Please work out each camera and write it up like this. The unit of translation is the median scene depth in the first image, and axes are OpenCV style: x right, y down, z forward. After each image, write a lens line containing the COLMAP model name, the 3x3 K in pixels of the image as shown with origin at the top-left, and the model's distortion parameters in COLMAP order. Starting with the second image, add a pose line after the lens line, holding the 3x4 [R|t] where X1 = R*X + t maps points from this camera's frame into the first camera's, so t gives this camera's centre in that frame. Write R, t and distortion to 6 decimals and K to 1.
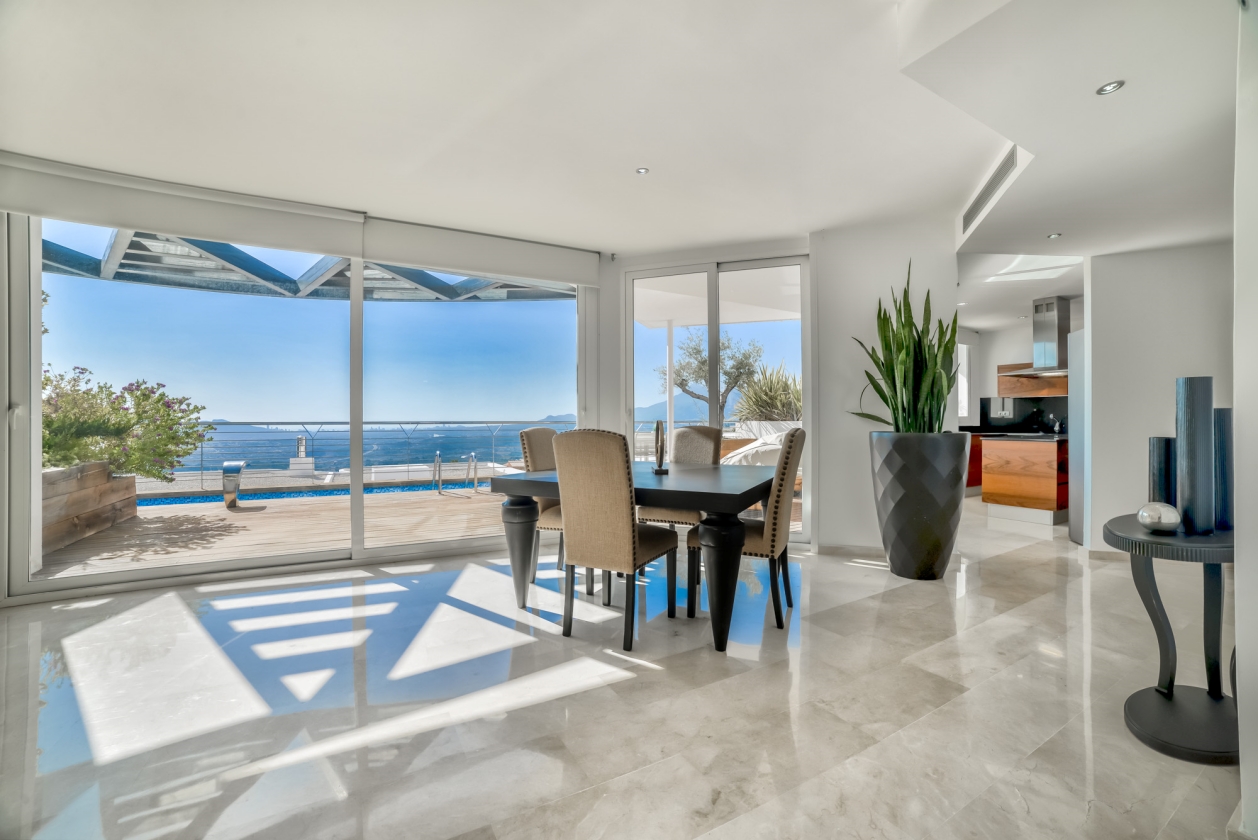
lens RADIAL K [[521.9, 0, 607.2], [0, 521.9, 421.1], [0, 0, 1]] dist [-0.076911, 0.035921]
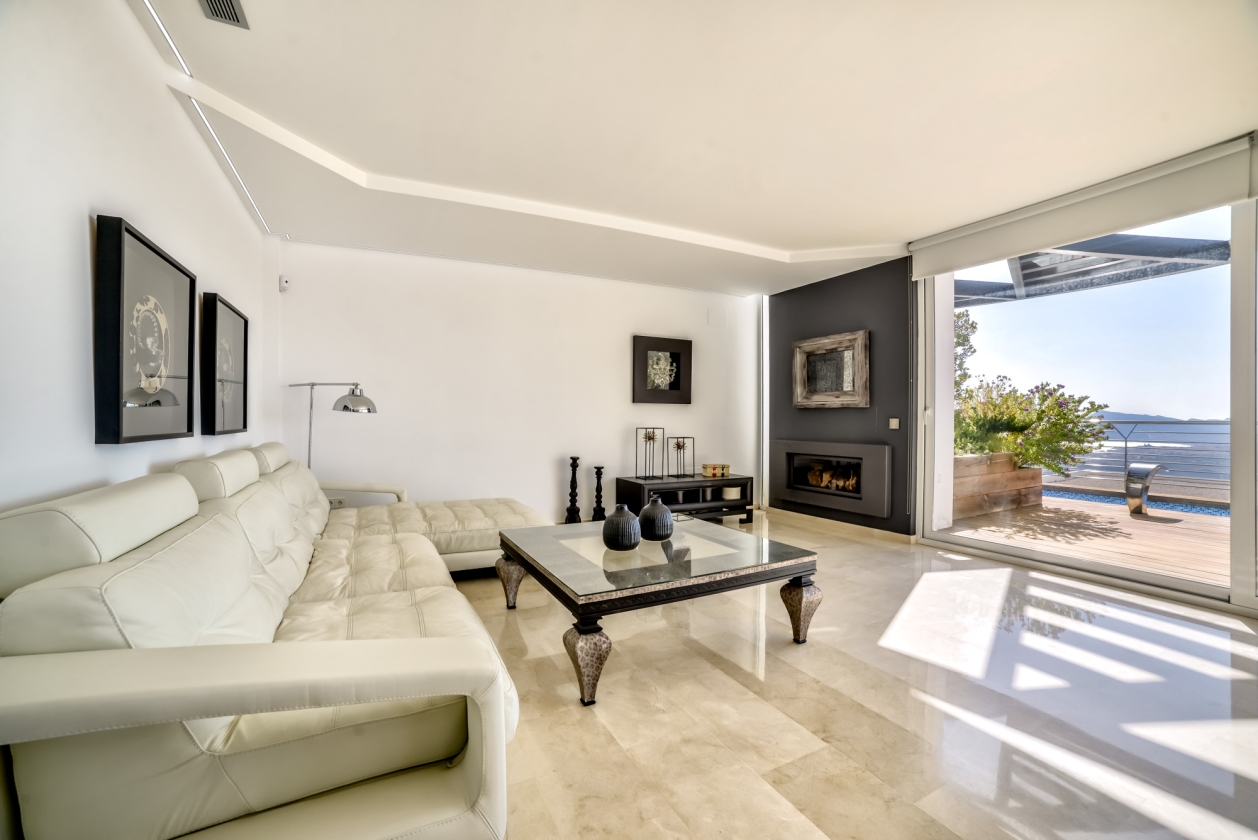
lens RADIAL K [[516.5, 0, 628.1], [0, 516.5, 422.2], [0, 0, 1]] dist [-0.091792, 0.034481]
pose [[0.000585, 0.009771, -0.999952, 0.204835], [-0.003930, 0.999945, 0.009769, -0.000983], [0.999992, 0.003924, 0.000623, 0.099168]]
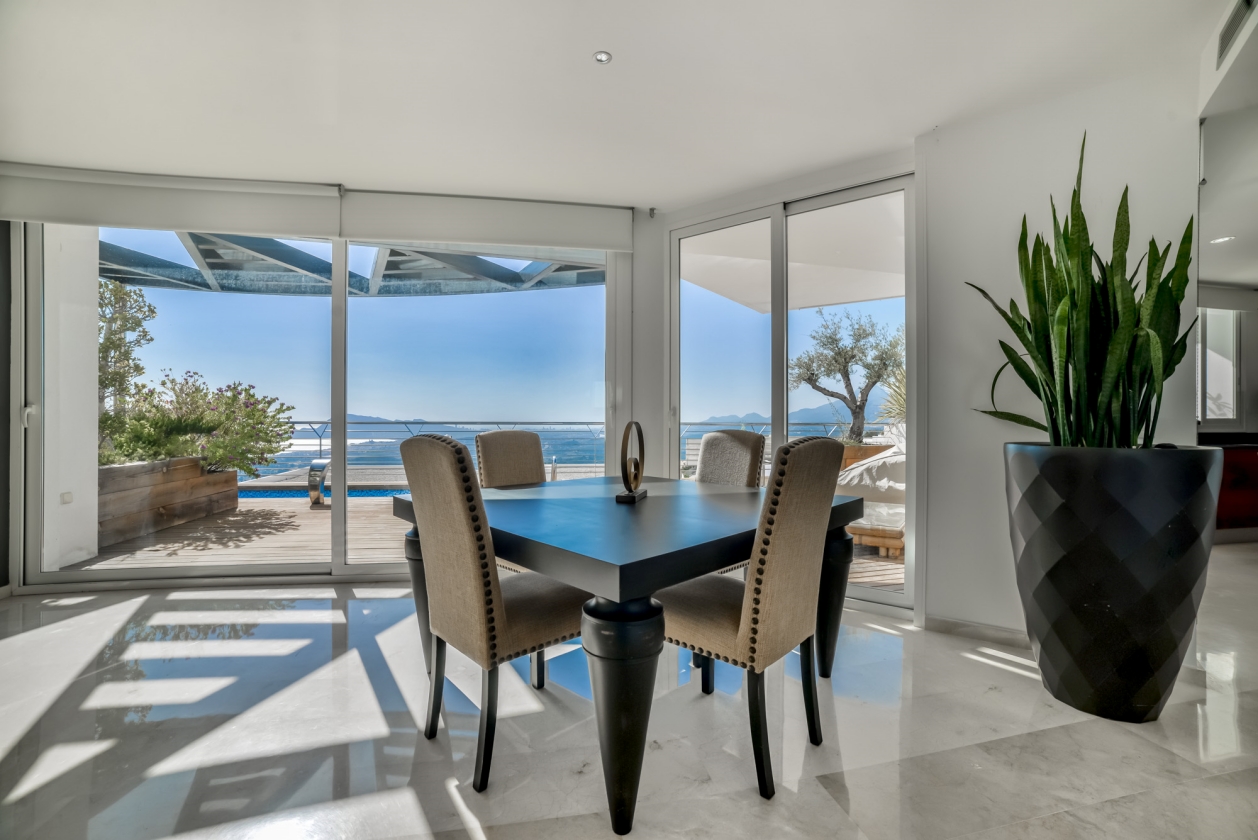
lens RADIAL K [[516.5, 0, 628.1], [0, 516.5, 422.2], [0, 0, 1]] dist [-0.091792, 0.034481]
pose [[0.957282, 0.005882, -0.289096, 0.233340], [-0.006146, 0.999981, -0.000006, -0.000348], [0.289090, 0.001782, 0.957300, 0.294344]]
